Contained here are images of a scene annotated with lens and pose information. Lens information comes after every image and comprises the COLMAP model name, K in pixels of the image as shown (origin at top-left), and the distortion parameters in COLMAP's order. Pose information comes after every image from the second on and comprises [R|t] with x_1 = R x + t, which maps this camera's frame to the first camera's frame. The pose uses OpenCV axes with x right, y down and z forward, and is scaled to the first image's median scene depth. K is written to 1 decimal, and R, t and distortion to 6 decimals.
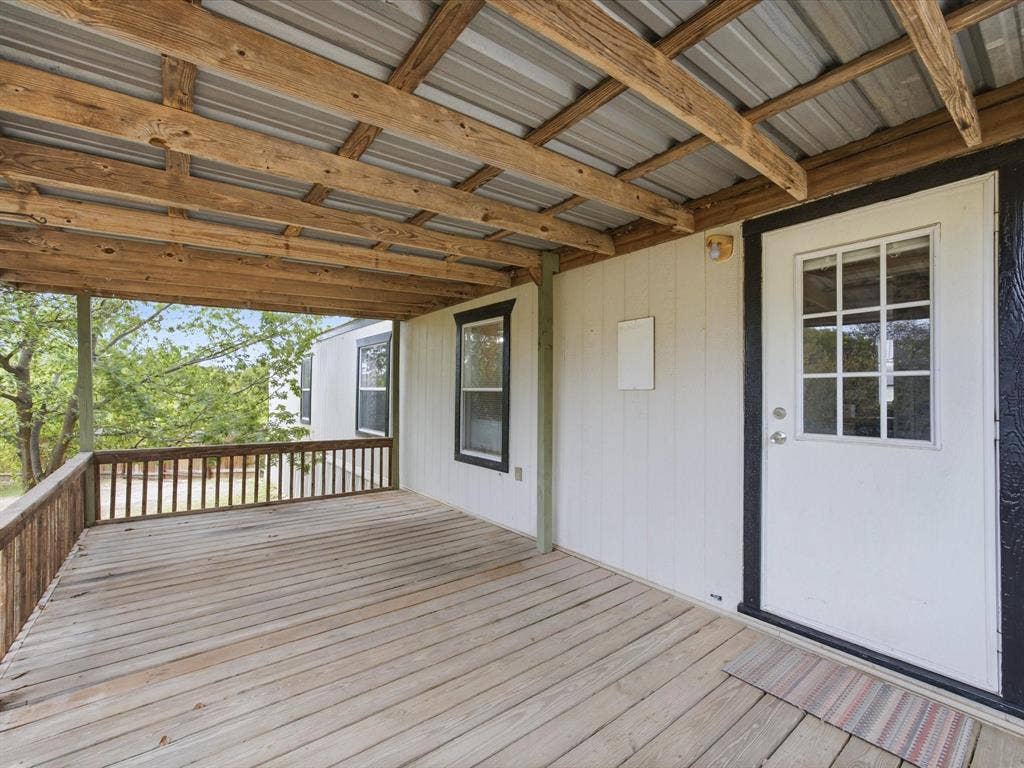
lens RADIAL K [[461.8, 0, 510.0], [0, 461.8, 382.8], [0, 0, 1]] dist [-0.036643, 0.018066]
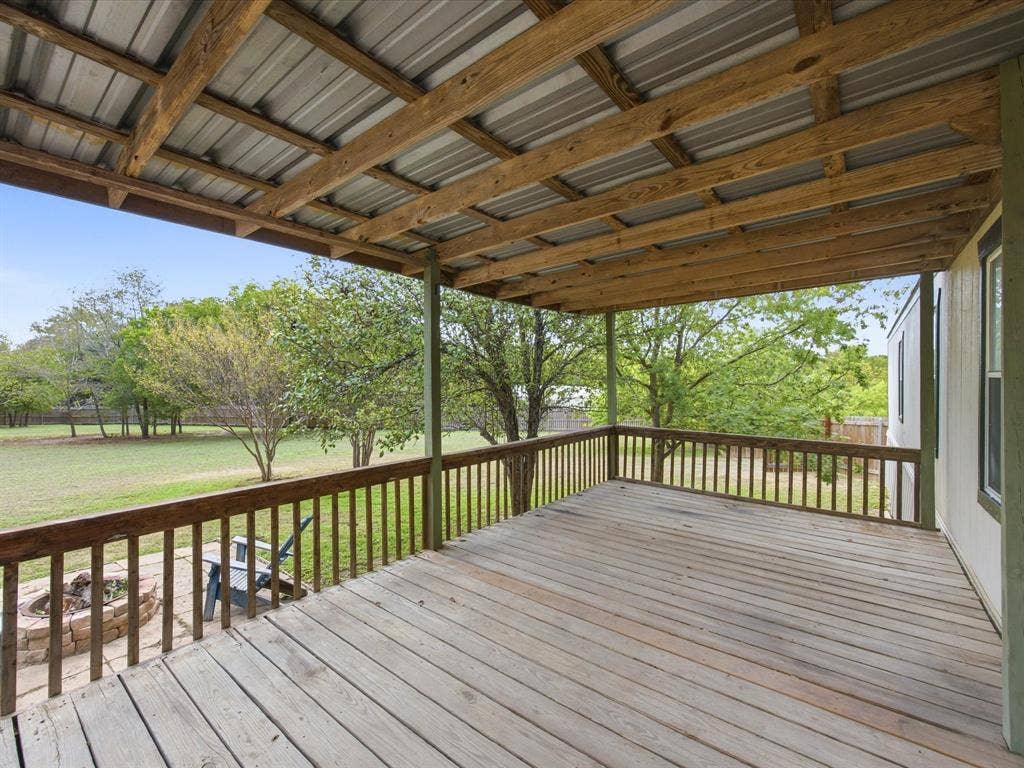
lens RADIAL K [[450.6, 0, 509.1], [0, 450.6, 370.2], [0, 0, 1]] dist [-0.029352, 0.015863]
pose [[0.225966, -0.026138, -0.973785, 0.381377], [0.018031, 0.999581, -0.022646, 0.013671], [0.973968, -0.012441, 0.226342, 0.444190]]
